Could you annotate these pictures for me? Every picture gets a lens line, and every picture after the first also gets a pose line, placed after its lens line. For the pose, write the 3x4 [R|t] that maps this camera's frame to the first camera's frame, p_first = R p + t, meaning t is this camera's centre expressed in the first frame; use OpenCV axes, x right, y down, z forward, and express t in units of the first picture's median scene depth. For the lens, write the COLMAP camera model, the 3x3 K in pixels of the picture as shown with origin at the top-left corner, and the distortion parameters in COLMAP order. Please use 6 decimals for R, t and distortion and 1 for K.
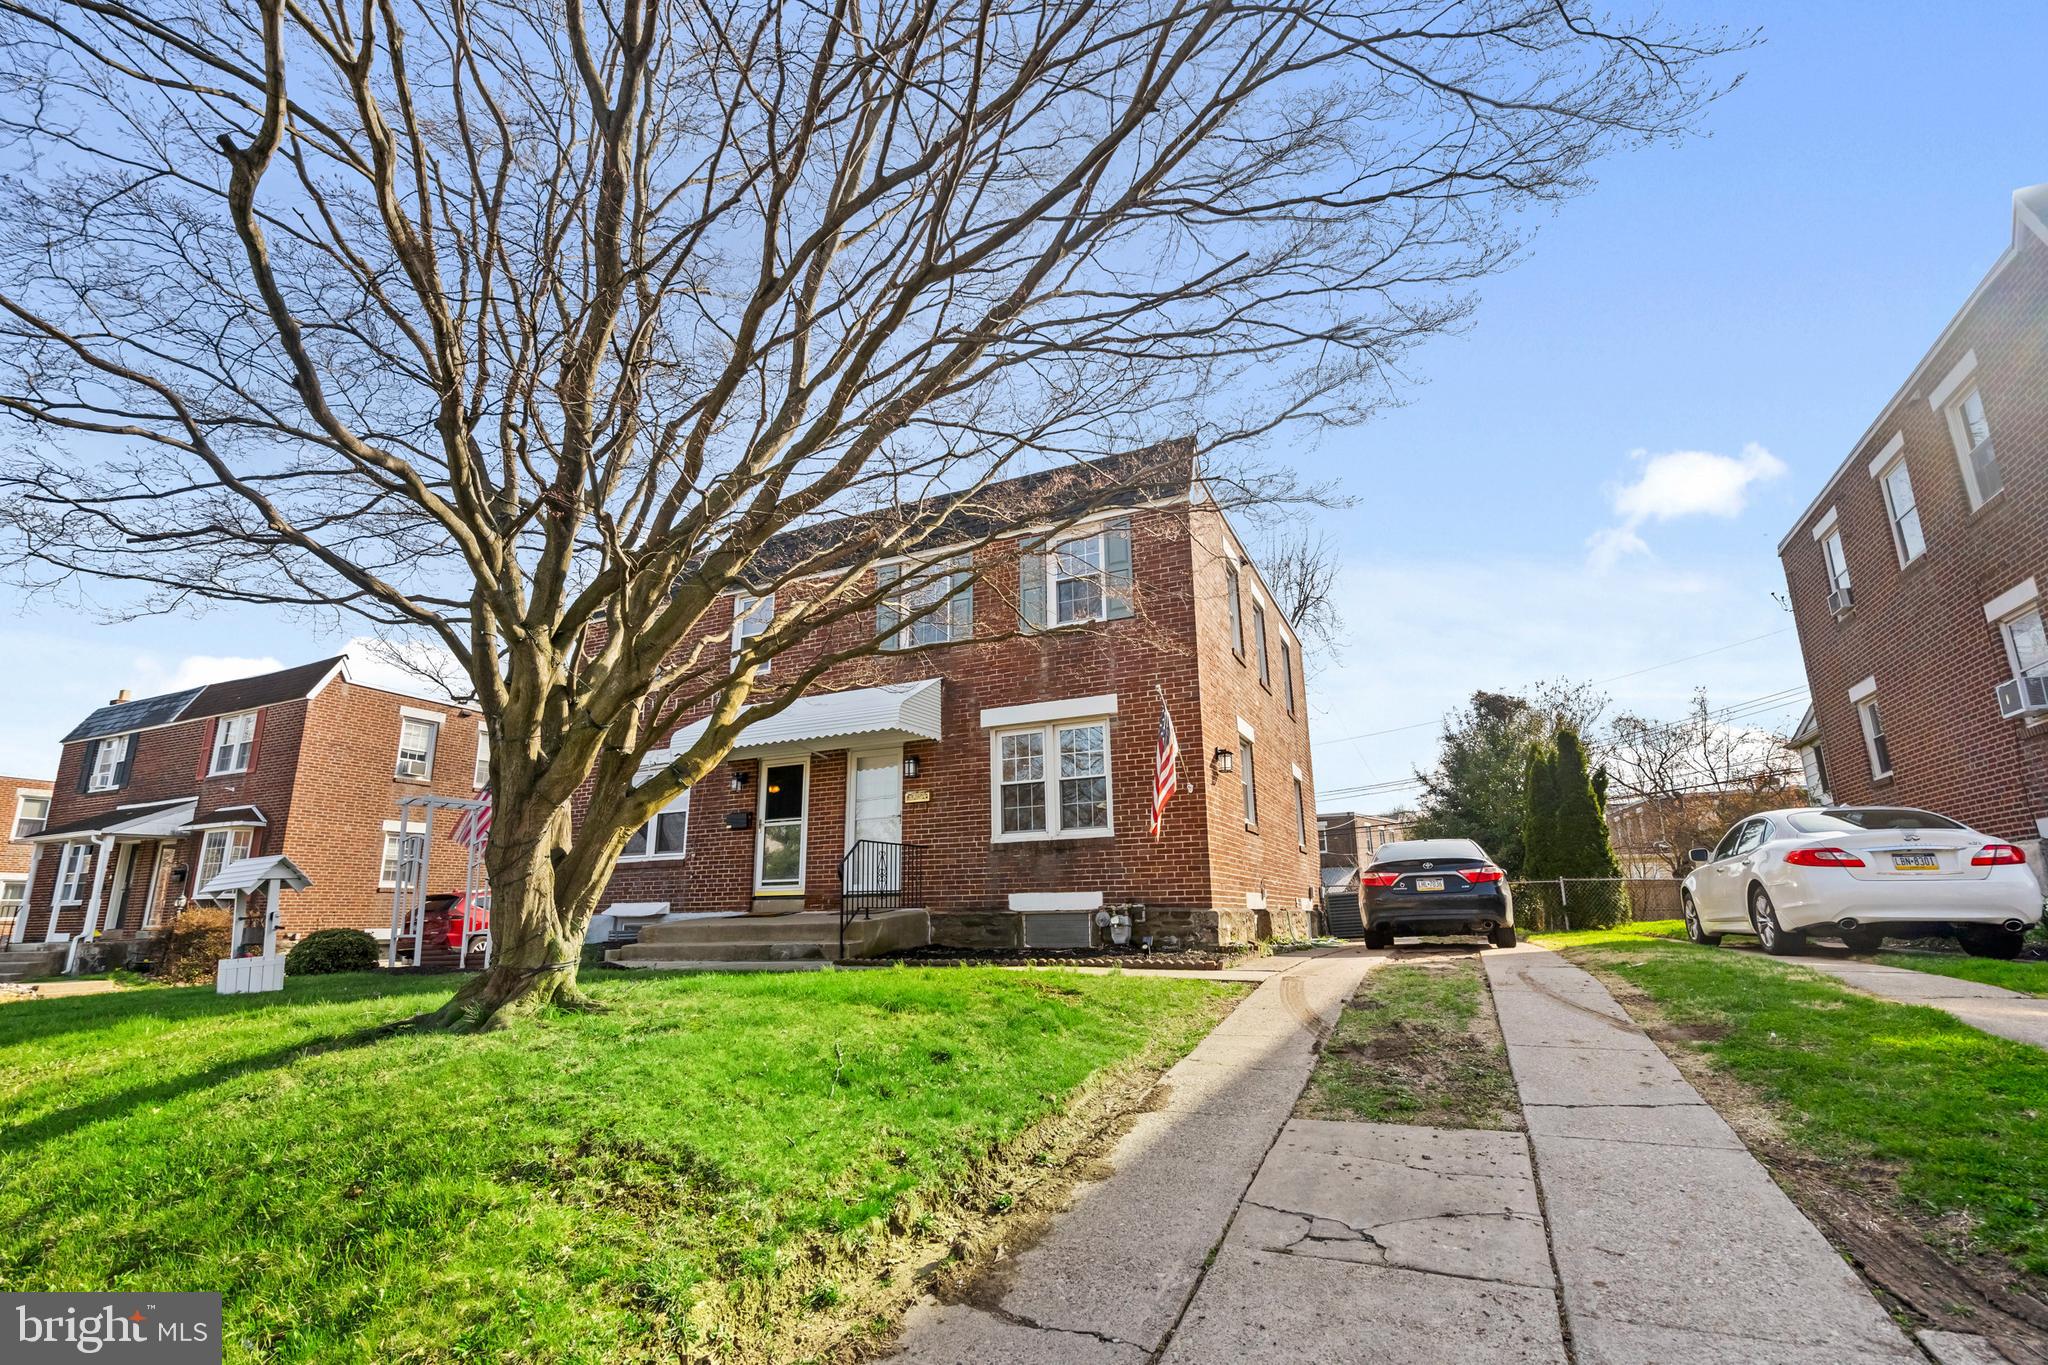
lens RADIAL K [[938.5, 0, 1017.2], [0, 938.5, 671.6], [0, 0, 1]] dist [-0.003529, 0.000060]
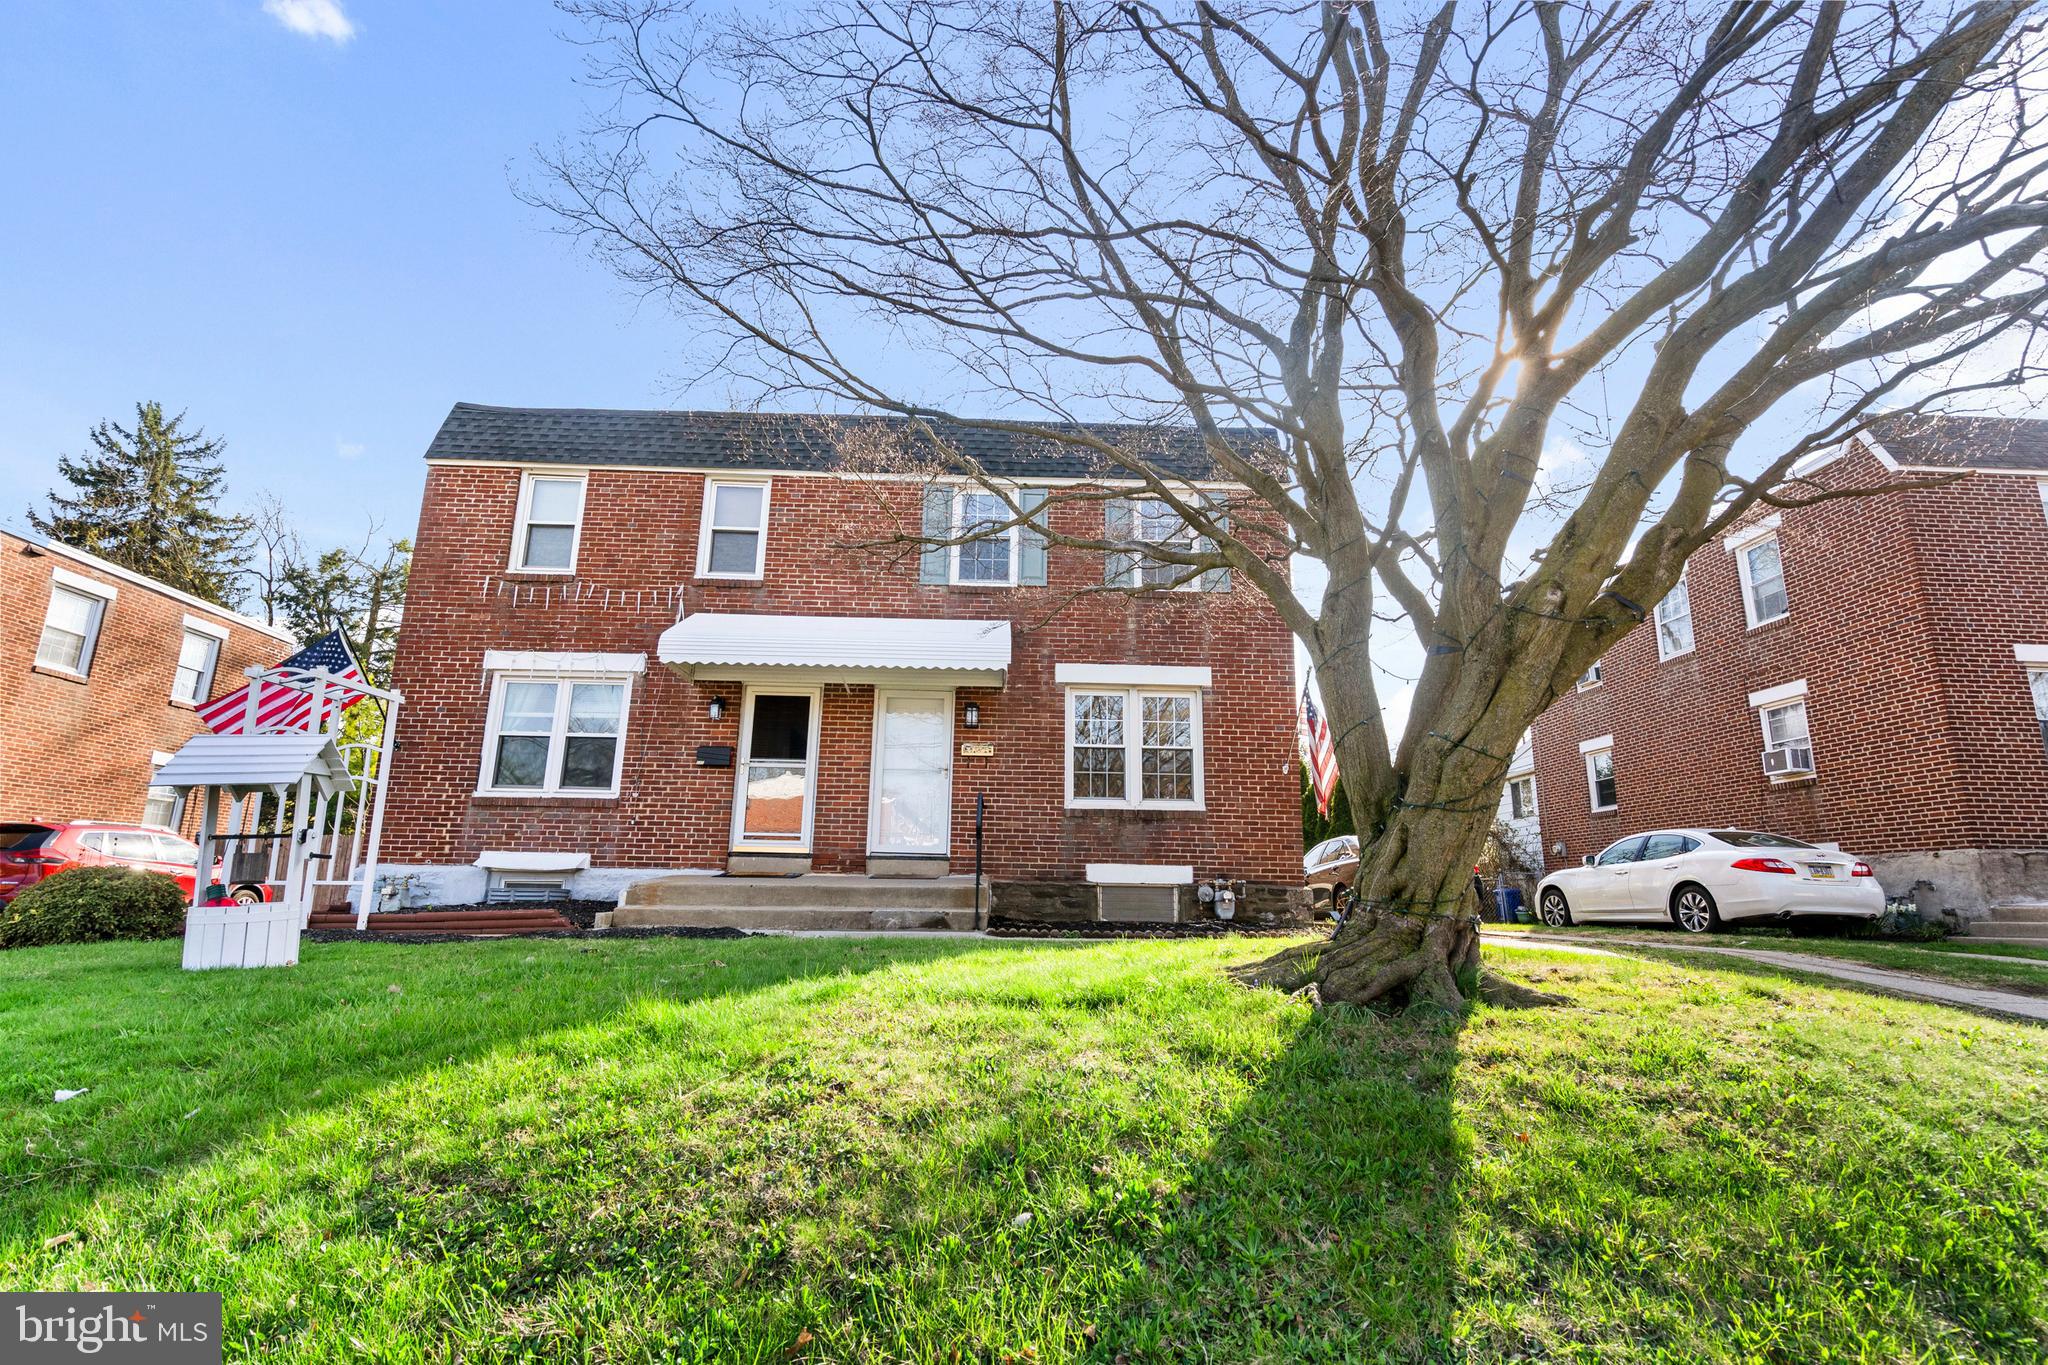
lens RADIAL K [[938.5, 0, 1017.2], [0, 938.5, 671.6], [0, 0, 1]] dist [-0.003529, 0.000060]
pose [[0.881764, 0.141271, 0.450039, -0.502056], [-0.147895, 0.988788, -0.020618, 0.076634], [-0.447905, -0.048378, 0.892771, 0.207271]]
